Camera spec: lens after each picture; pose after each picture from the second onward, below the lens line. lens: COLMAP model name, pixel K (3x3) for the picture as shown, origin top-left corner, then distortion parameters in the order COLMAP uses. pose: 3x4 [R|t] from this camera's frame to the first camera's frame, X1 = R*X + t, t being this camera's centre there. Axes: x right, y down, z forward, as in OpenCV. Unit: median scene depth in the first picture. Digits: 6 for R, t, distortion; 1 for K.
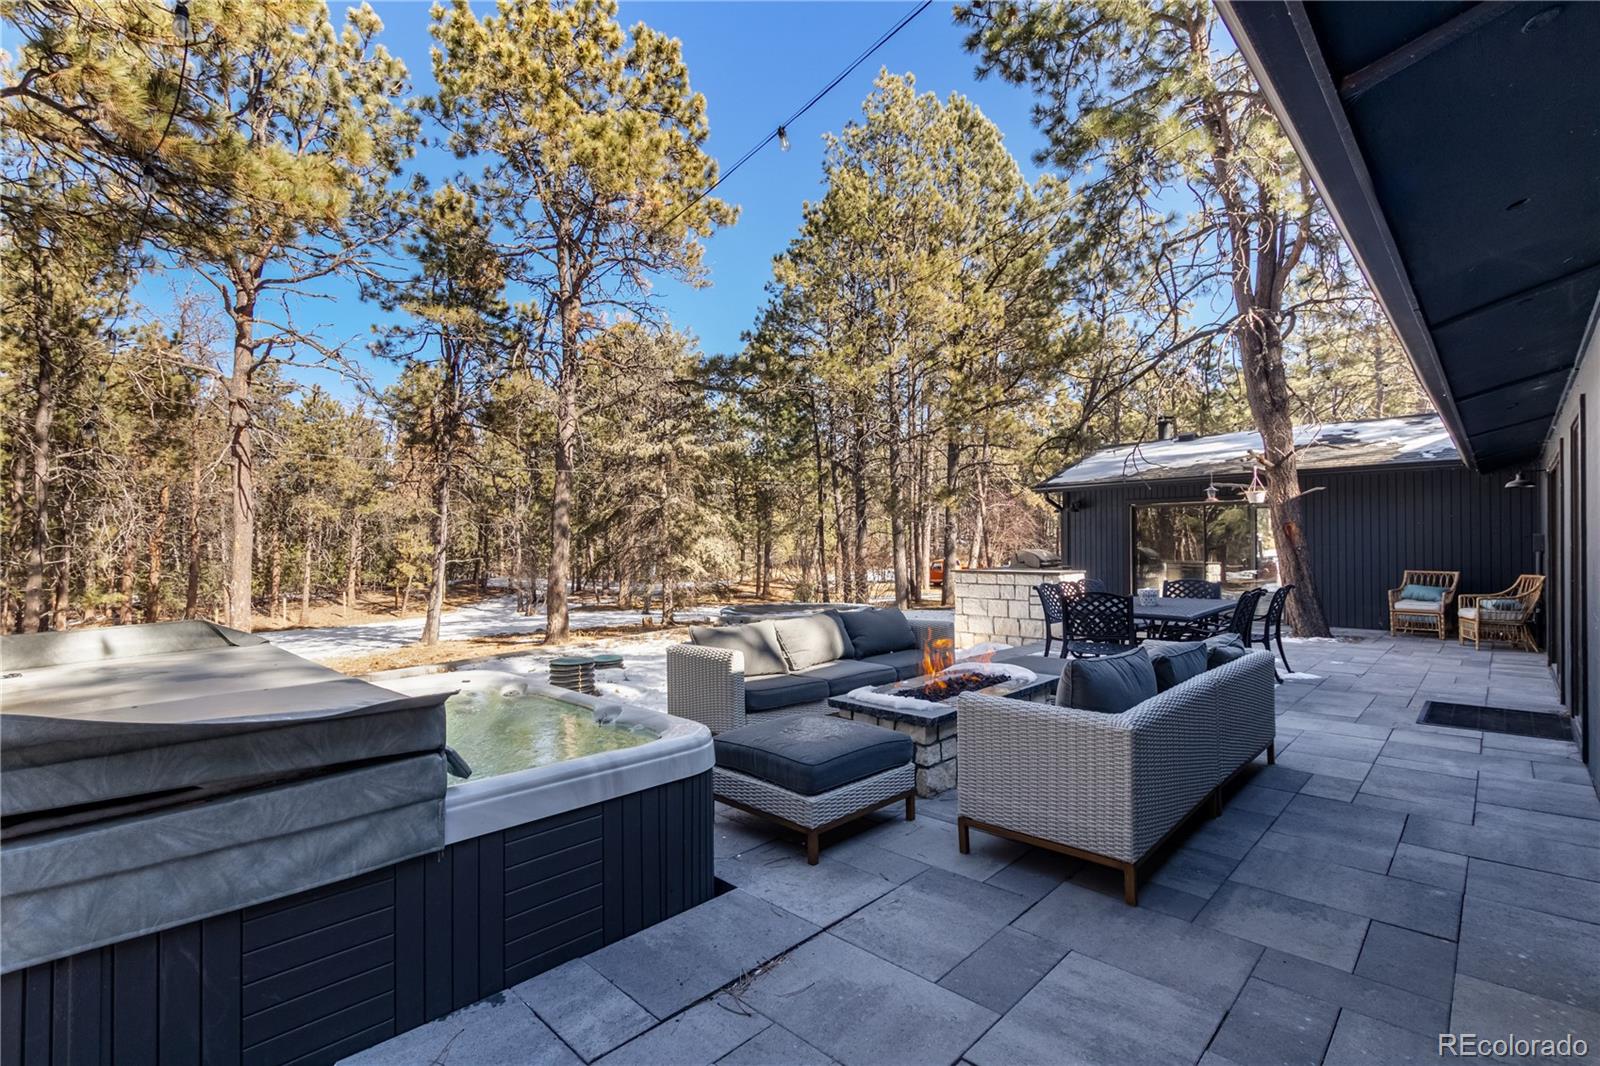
lens RADIAL K [[736.4, 0, 797.4], [0, 736.4, 556.8], [0, 0, 1]] dist [-0.001074, -0.000931]
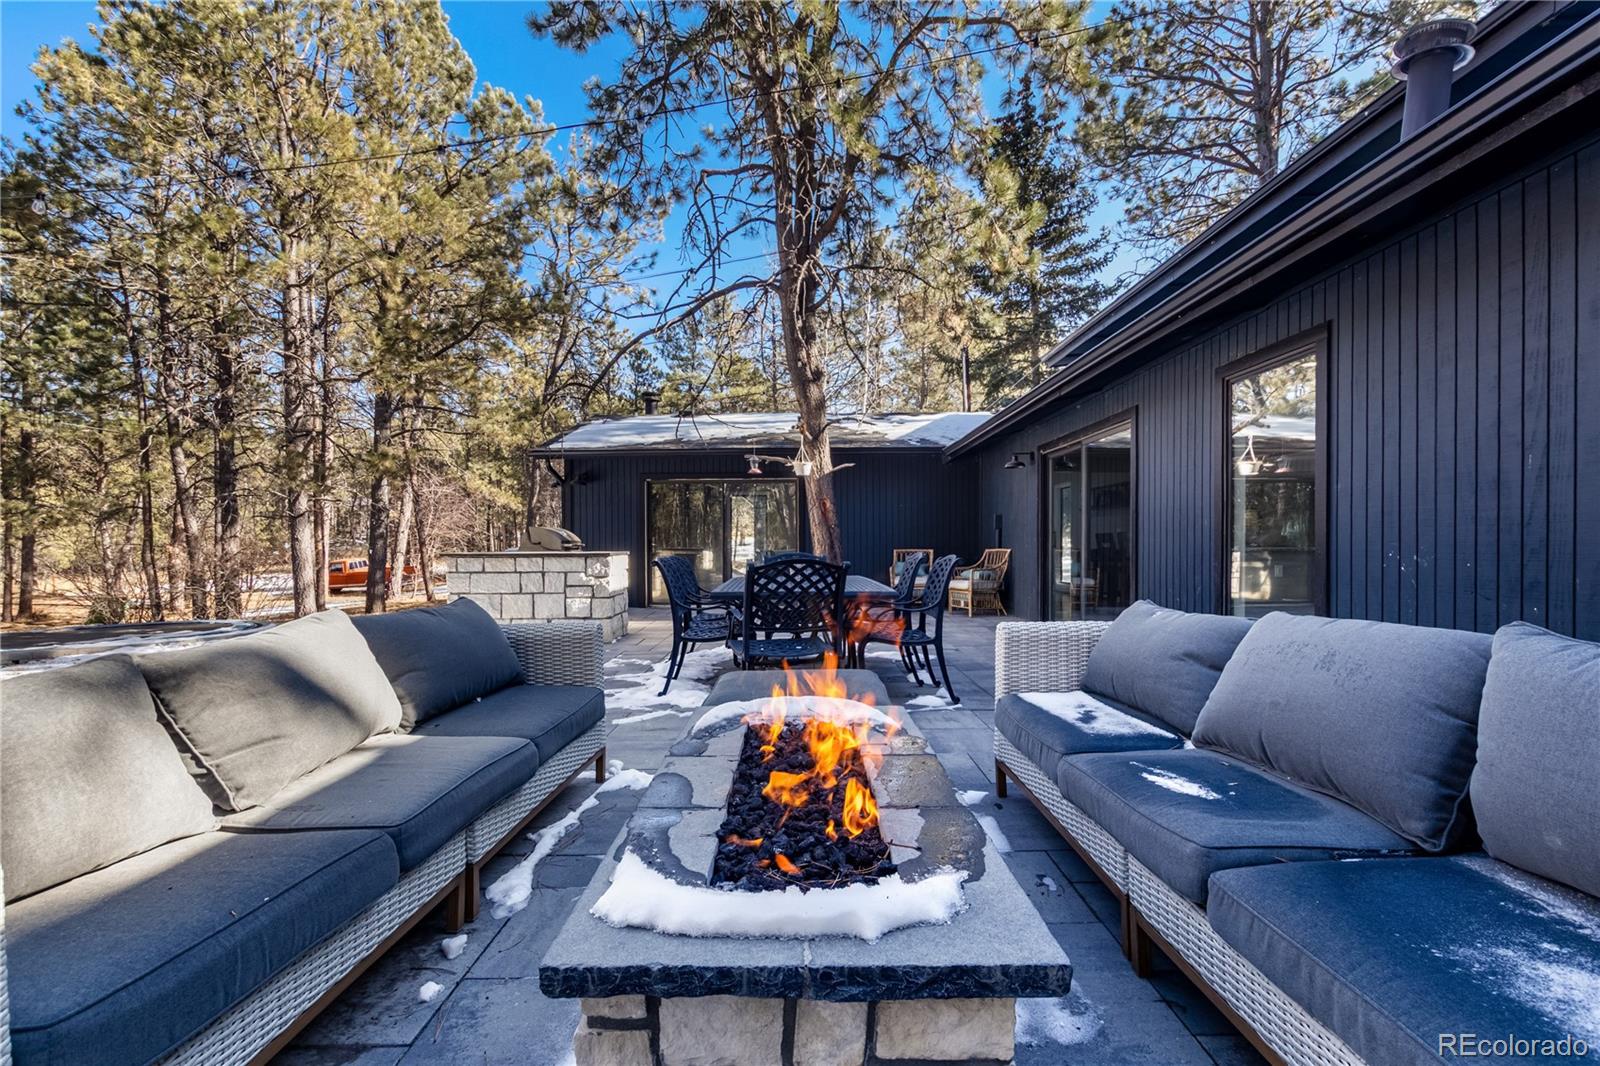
lens RADIAL K [[736.4, 0, 797.4], [0, 736.4, 556.8], [0, 0, 1]] dist [-0.001074, -0.000931]
pose [[0.714095, -0.008885, 0.699992, -0.022361], [0.014299, 0.999896, -0.001896, 0.022539], [-0.699902, 0.011363, 0.714148, 0.252839]]
